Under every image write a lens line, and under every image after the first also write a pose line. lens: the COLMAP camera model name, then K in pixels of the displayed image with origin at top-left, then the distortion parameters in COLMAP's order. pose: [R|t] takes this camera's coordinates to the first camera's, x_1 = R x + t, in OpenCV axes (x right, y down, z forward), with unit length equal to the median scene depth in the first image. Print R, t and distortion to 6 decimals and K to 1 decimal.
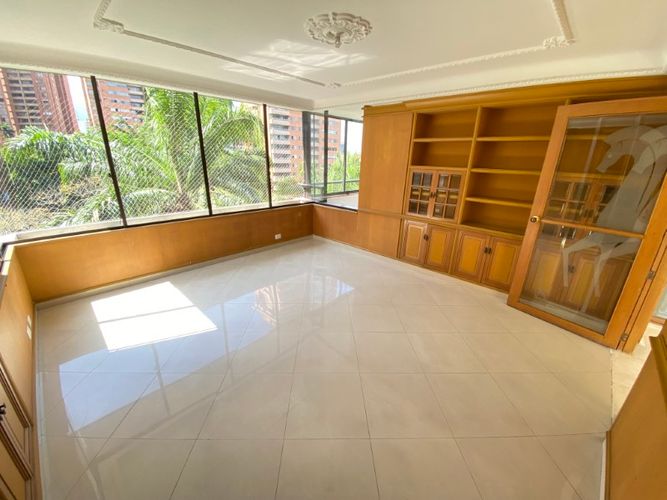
lens RADIAL K [[268.9, 0, 331.2], [0, 268.9, 249.3], [0, 0, 1]] dist [0.034693, -0.025720]
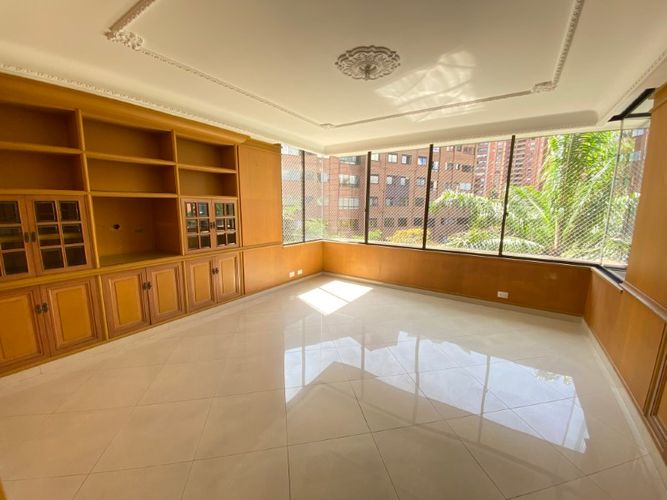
lens RADIAL K [[266.4, 0, 332.5], [0, 266.4, 248.6], [0, 0, 1]] dist [0.035112, -0.021698]
pose [[0.189651, 0.140651, -0.971725, 0.770281], [-0.329423, 0.941435, 0.071974, -0.116116], [0.924939, 0.306458, 0.224878, 0.594250]]
